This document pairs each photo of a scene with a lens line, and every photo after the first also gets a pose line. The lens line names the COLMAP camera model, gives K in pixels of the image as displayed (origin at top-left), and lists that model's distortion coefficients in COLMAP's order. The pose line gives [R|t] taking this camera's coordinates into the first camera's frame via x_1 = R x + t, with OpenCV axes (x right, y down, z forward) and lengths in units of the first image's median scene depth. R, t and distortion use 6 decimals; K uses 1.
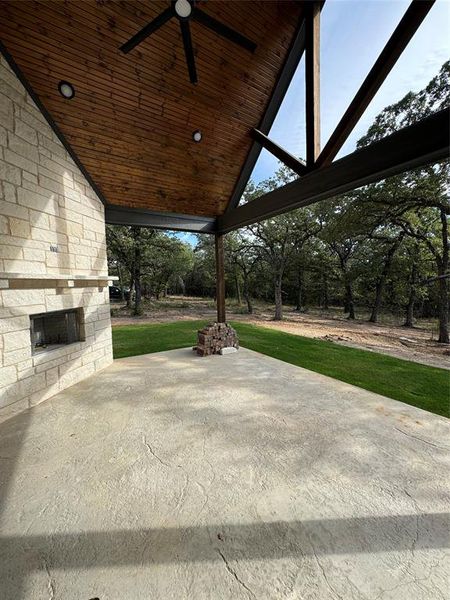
lens RADIAL K [[245.5, 0, 224.4], [0, 245.5, 297.5], [0, 0, 1]] dist [-0.000501, 0.000262]
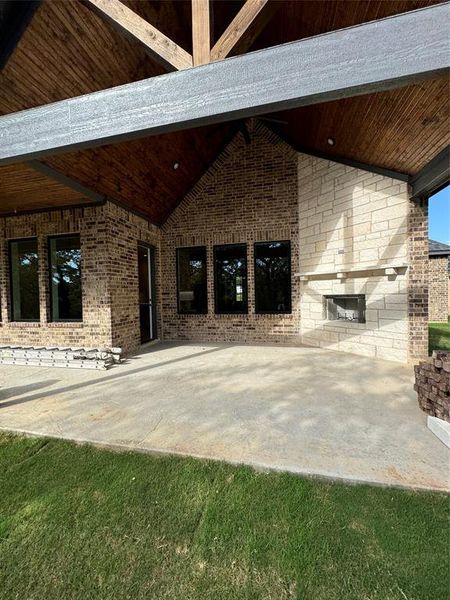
lens RADIAL K [[245.5, 0, 224.9], [0, 245.5, 293.9], [0, 0, 1]] dist [-0.000501, 0.000262]
pose [[-0.713924, 0.043051, -0.698898, 0.675211], [0.001881, 0.998223, 0.059568, -0.031915], [0.700221, 0.041212, -0.712736, 1.307141]]
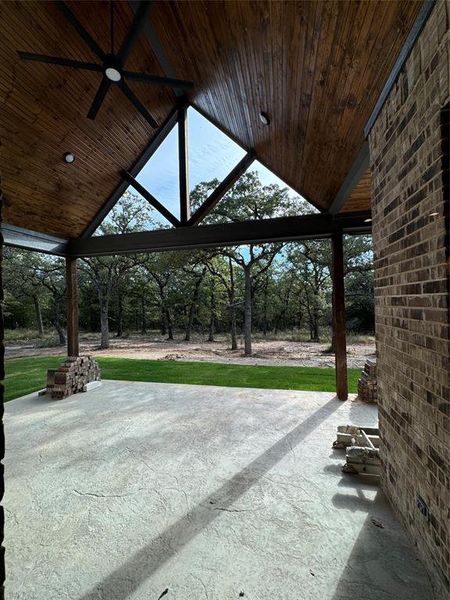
lens RADIAL K [[245.5, 0, 231.3], [0, 245.5, 295.4], [0, 0, 1]] dist [-0.000501, 0.000262]
pose [[0.707432, 0.027332, 0.706253, -0.344032], [0.047060, 0.995213, -0.085654, -0.021258], [-0.705213, 0.093831, 0.702759, -0.055338]]
